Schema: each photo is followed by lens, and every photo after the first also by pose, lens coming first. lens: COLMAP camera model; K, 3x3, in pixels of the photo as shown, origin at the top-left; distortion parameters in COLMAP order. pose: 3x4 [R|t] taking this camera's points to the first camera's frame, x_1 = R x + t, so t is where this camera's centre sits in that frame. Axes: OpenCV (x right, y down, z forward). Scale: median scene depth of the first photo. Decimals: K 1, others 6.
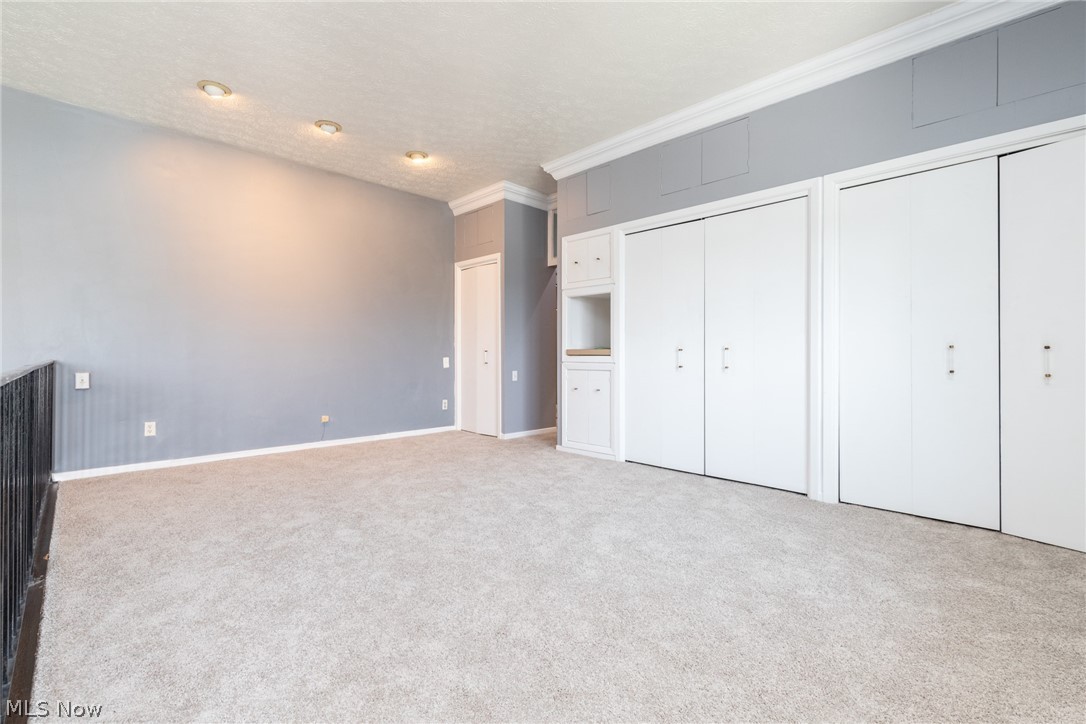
lens RADIAL K [[487.1, 0, 543.0], [0, 487.1, 362.0], [0, 0, 1]] dist [-0.002504, 0.000105]
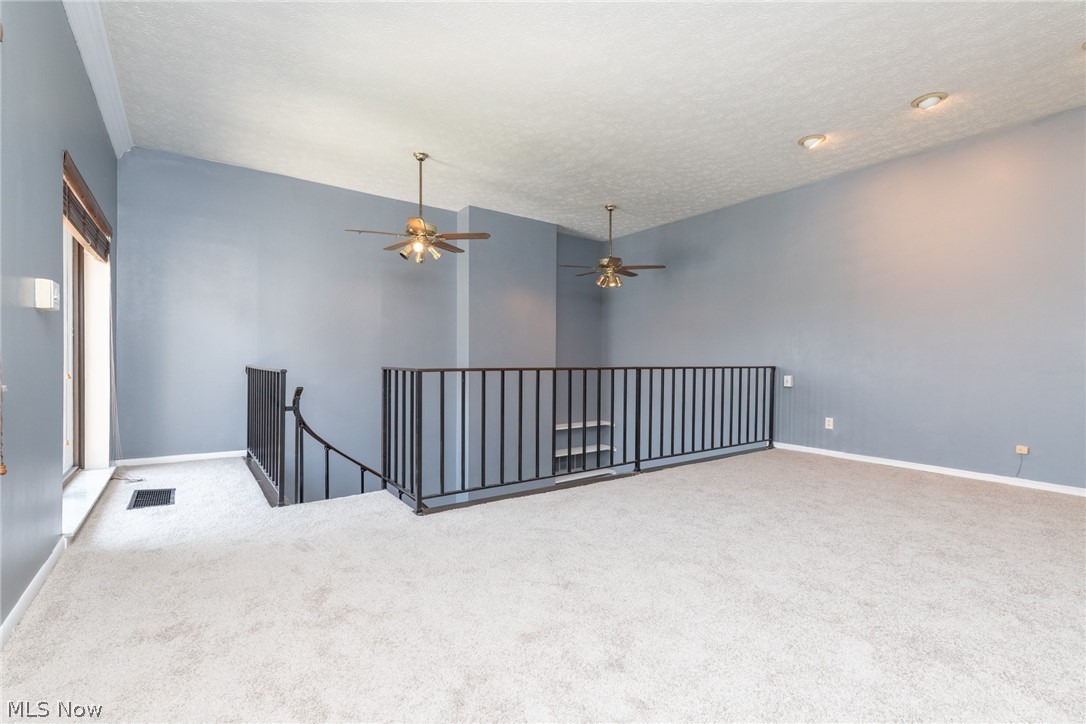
lens RADIAL K [[469.3, 0, 532.3], [0, 469.3, 367.9], [0, 0, 1]] dist [0.001728, -0.000047]
pose [[-0.166150, 0.017278, -0.985949, 0.431990], [-0.021326, 0.999550, 0.021110, -0.010989], [0.985870, 0.024534, -0.165707, 0.394376]]
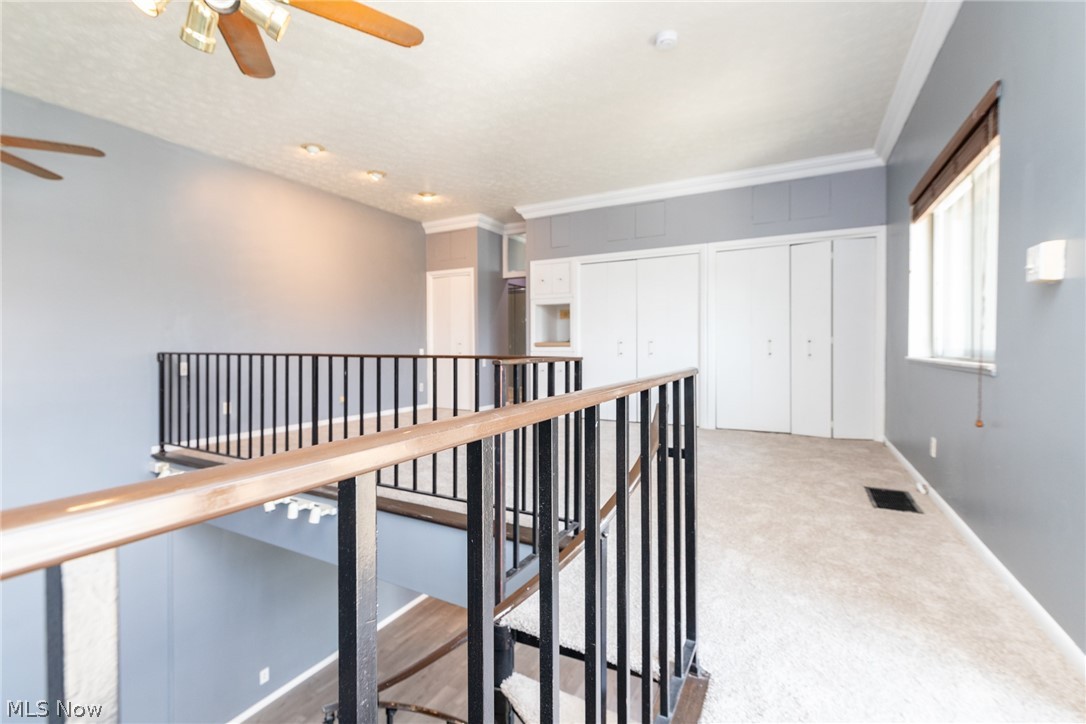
lens RADIAL K [[487.1, 0, 543.0], [0, 487.1, 362.0], [0, 0, 1]] dist [-0.002504, 0.000105]
pose [[0.953961, -0.016863, 0.299455, -0.360264], [0.011253, 0.999728, 0.020447, 0.001831], [-0.299718, -0.016136, 0.953891, -0.346722]]
